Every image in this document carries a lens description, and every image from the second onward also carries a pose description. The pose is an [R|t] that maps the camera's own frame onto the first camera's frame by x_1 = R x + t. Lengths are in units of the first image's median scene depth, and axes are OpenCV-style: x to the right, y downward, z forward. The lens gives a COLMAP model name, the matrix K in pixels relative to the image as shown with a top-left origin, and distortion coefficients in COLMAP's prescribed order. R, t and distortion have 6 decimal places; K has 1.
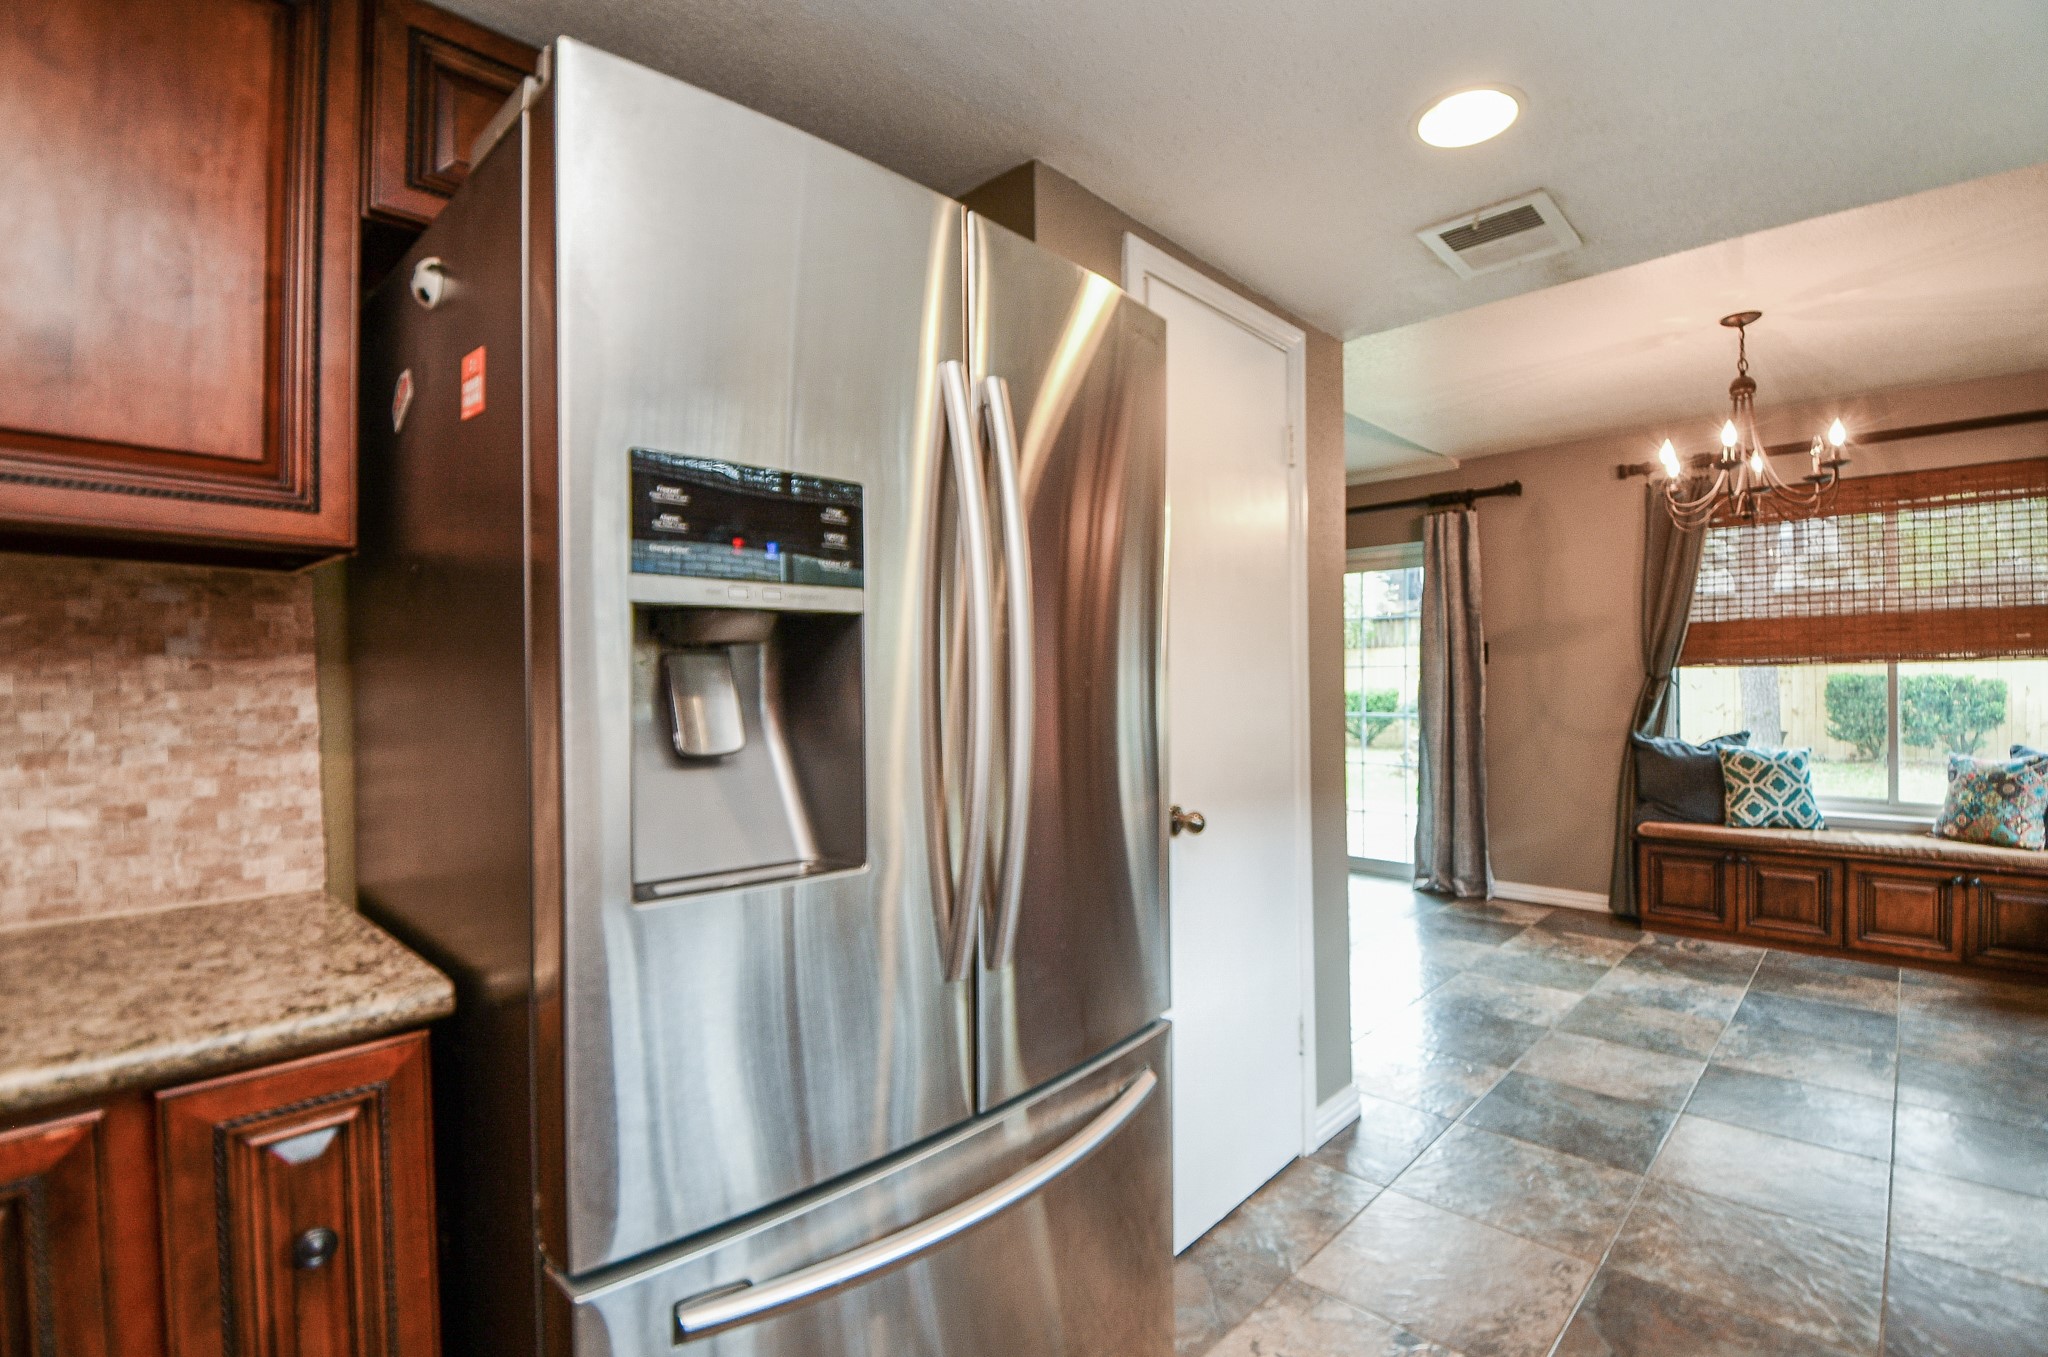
lens RADIAL K [[905.1, 0, 1027.0], [0, 905.1, 694.6], [0, 0, 1]] dist [-0.005376, -0.011227]
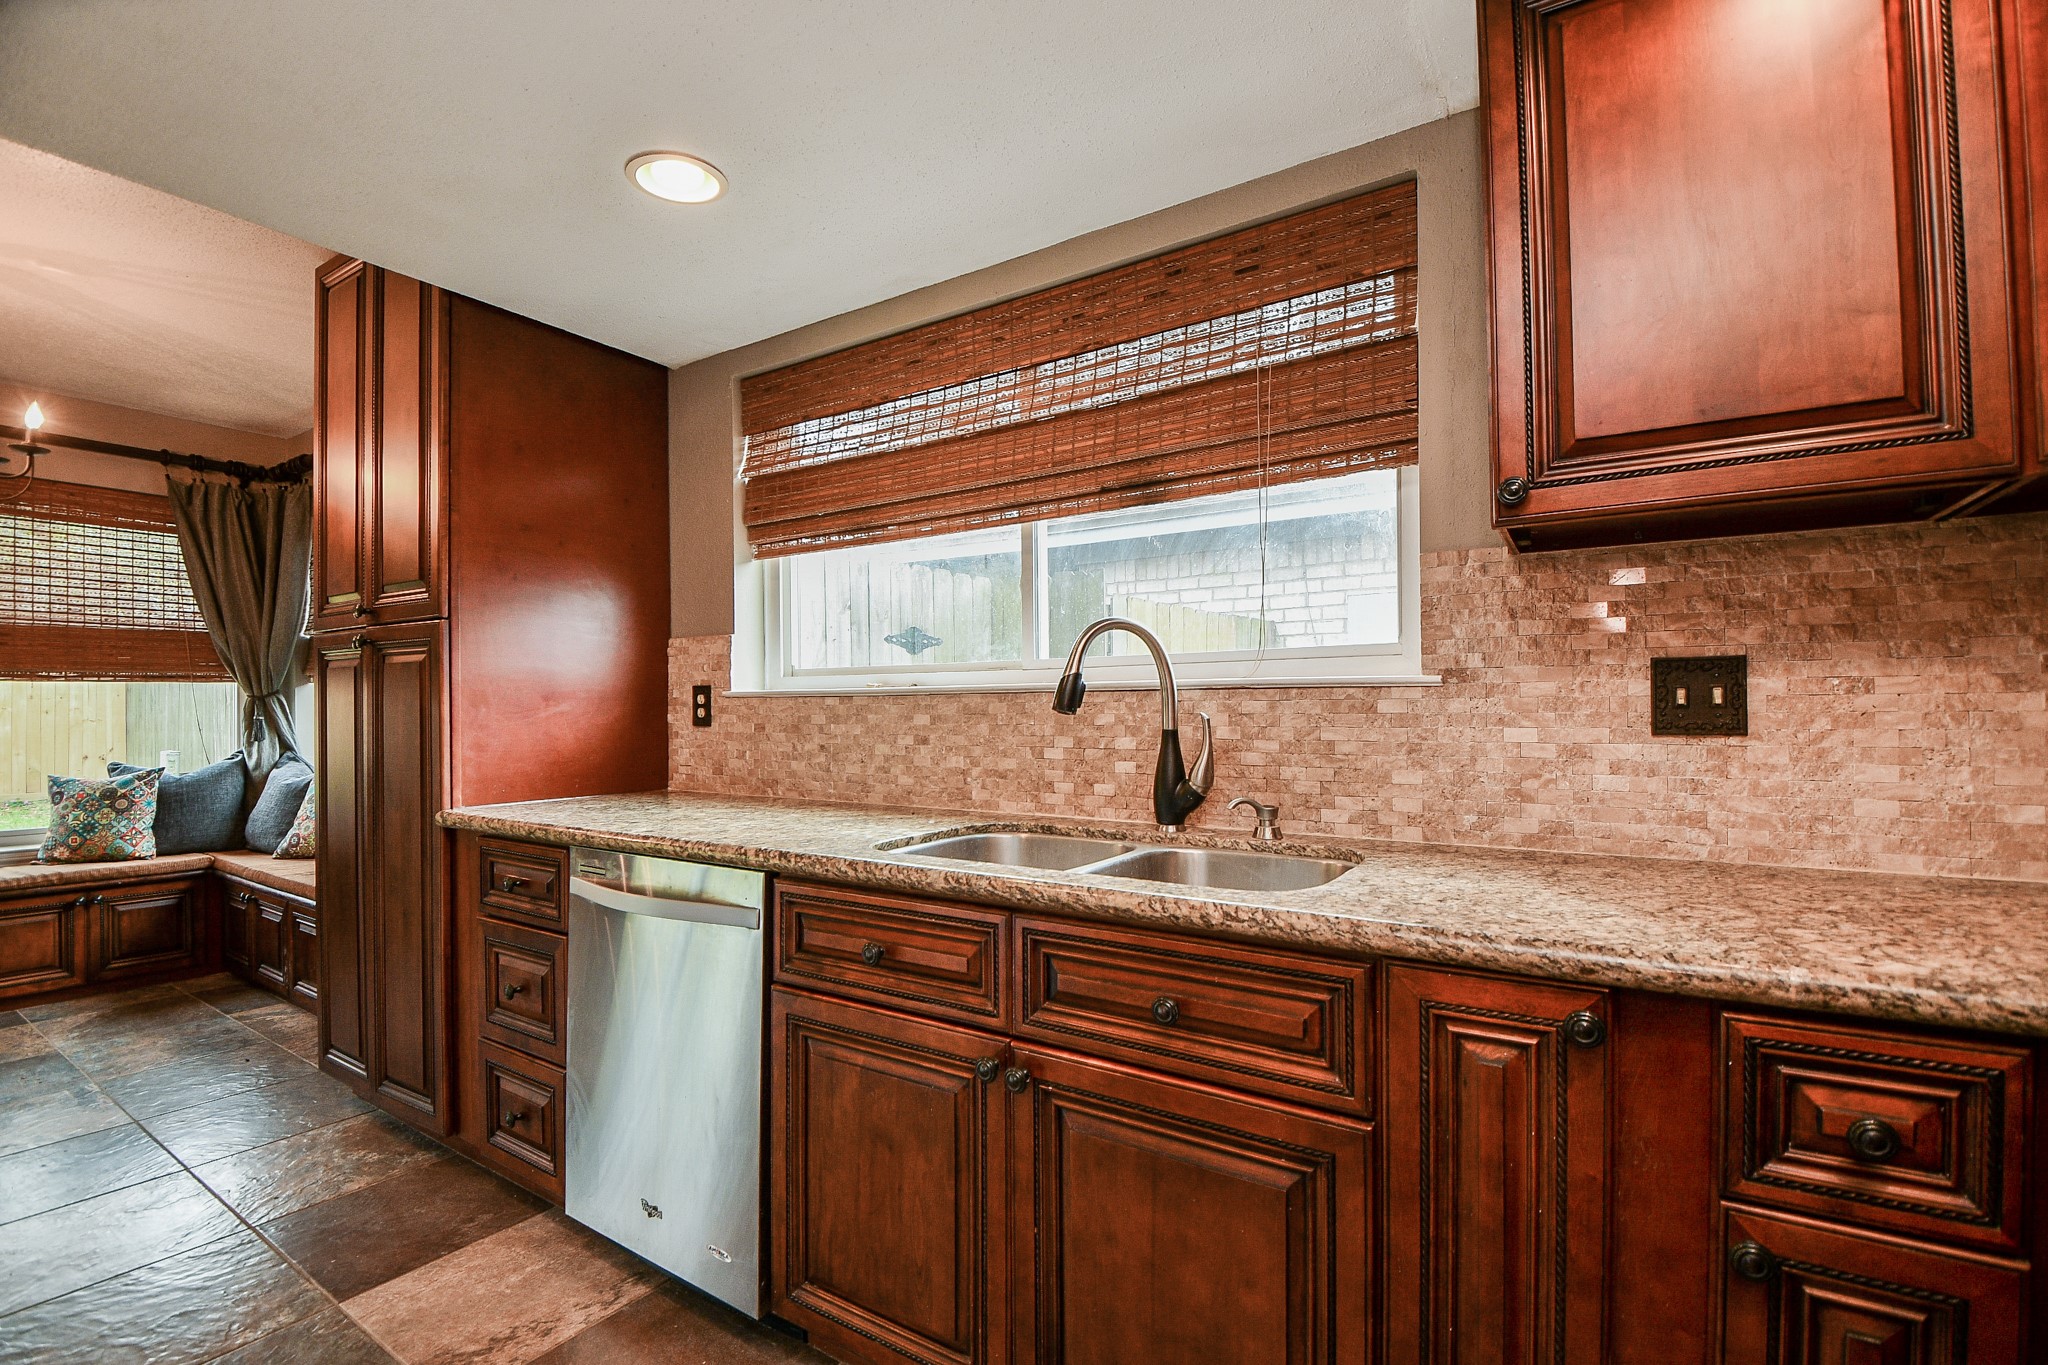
lens RADIAL K [[905.1, 0, 1025.3], [0, 905.1, 700.1], [0, 0, 1]] dist [-0.005376, -0.011227]
pose [[-0.196880, 0.021655, 0.980188, -0.123046], [0.015748, 0.999697, -0.018923, 0.020713], [-0.980301, 0.011710, -0.197161, 0.158166]]
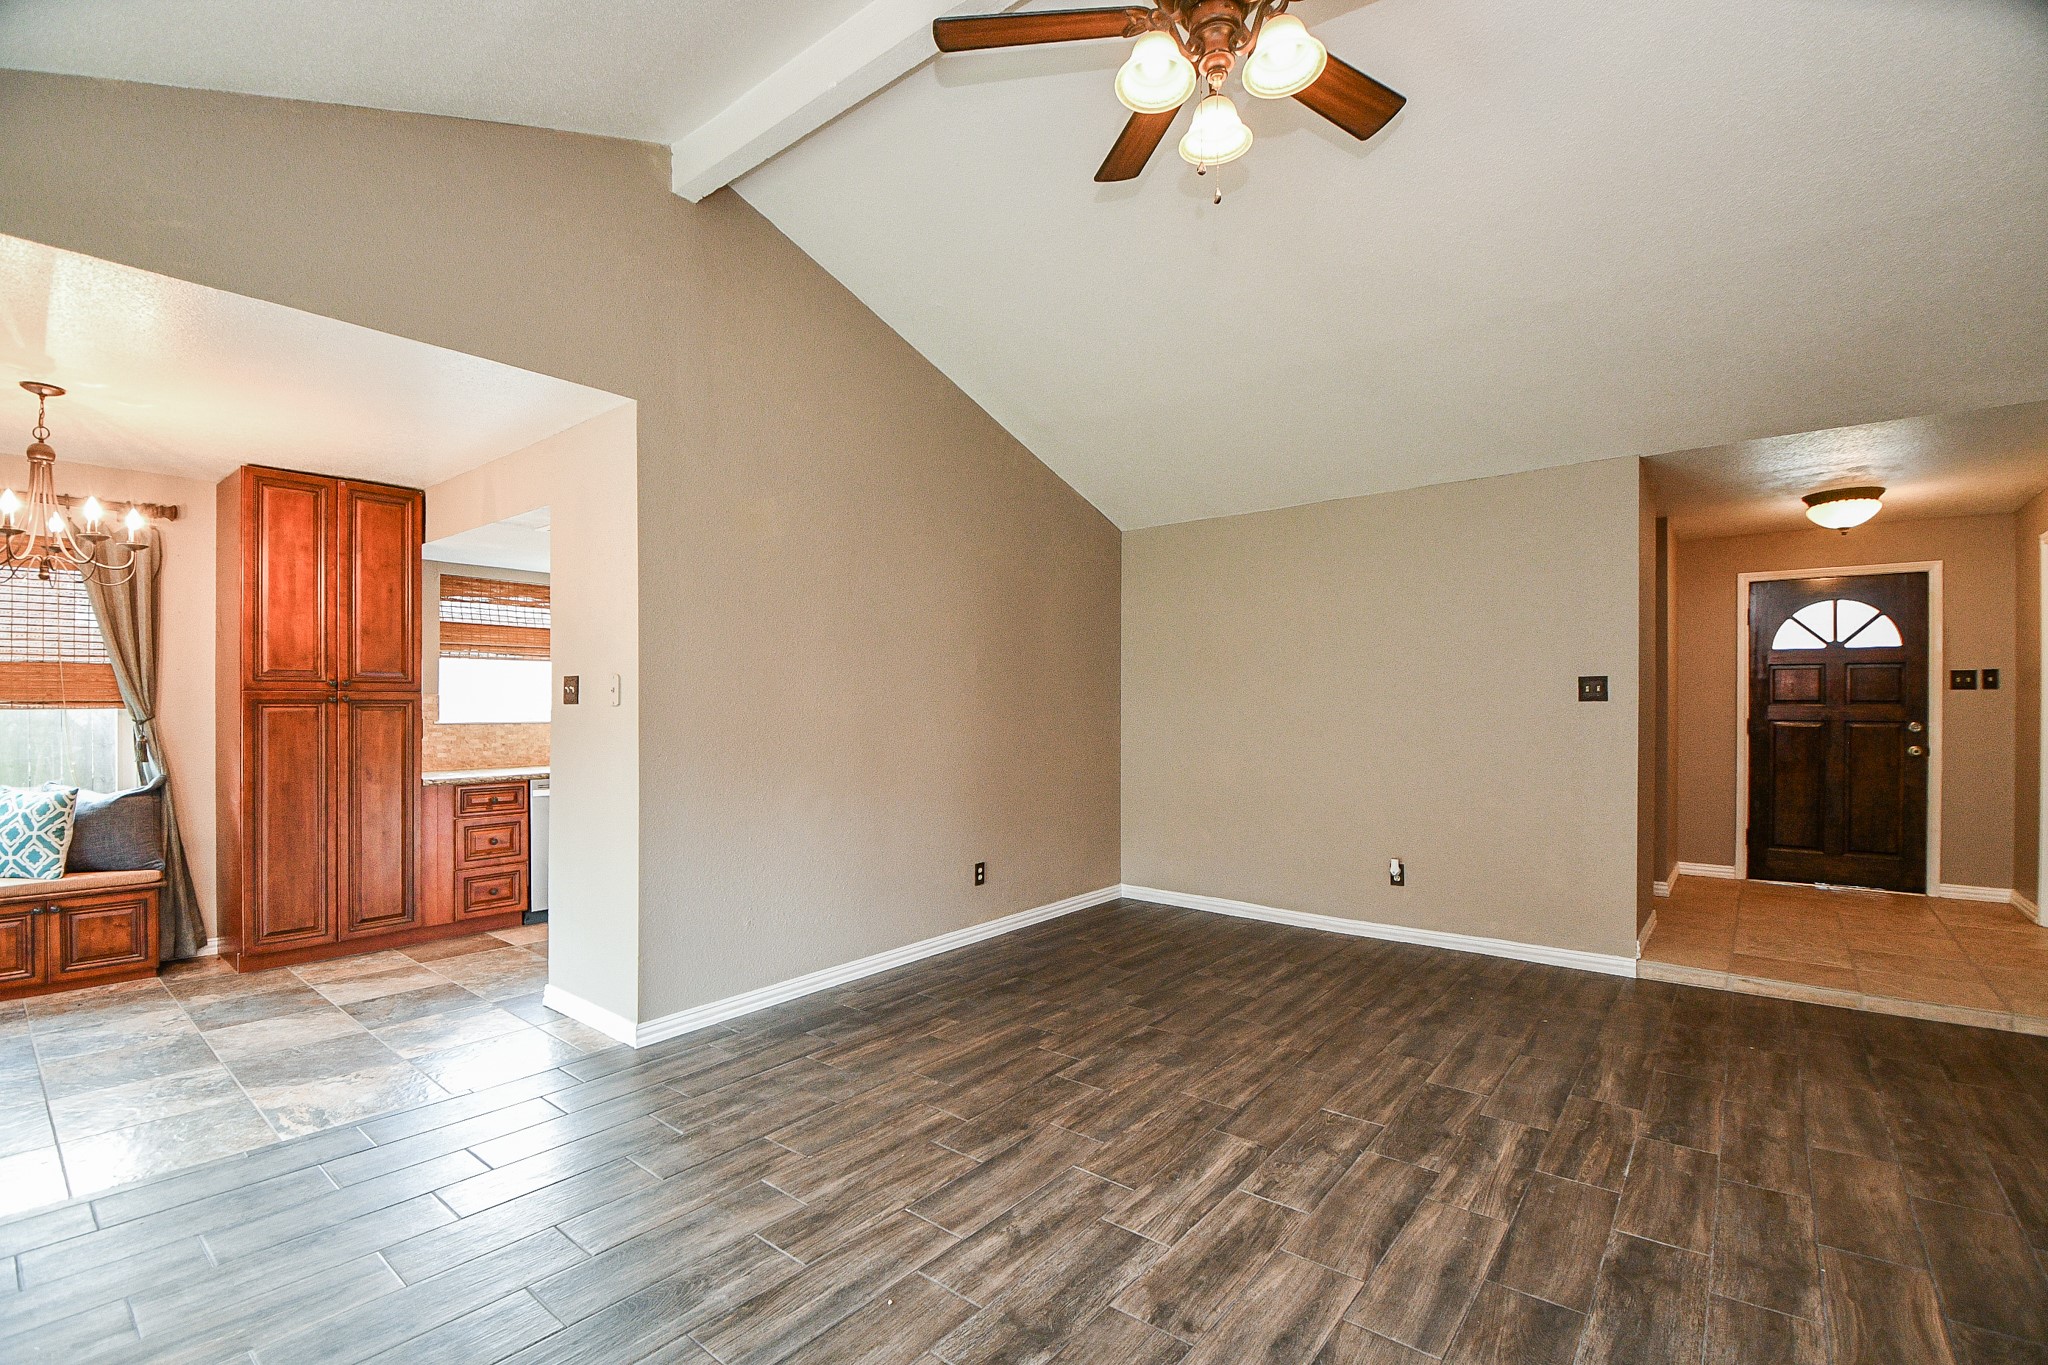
lens RADIAL K [[905.1, 0, 1030.0], [0, 905.1, 704.6], [0, 0, 1]] dist [-0.005376, -0.011227]
pose [[-0.996467, 0.008203, -0.083584, -0.236235], [0.006949, 0.999859, 0.015282, -0.048217], [0.083698, 0.014648, -0.996384, 1.842265]]
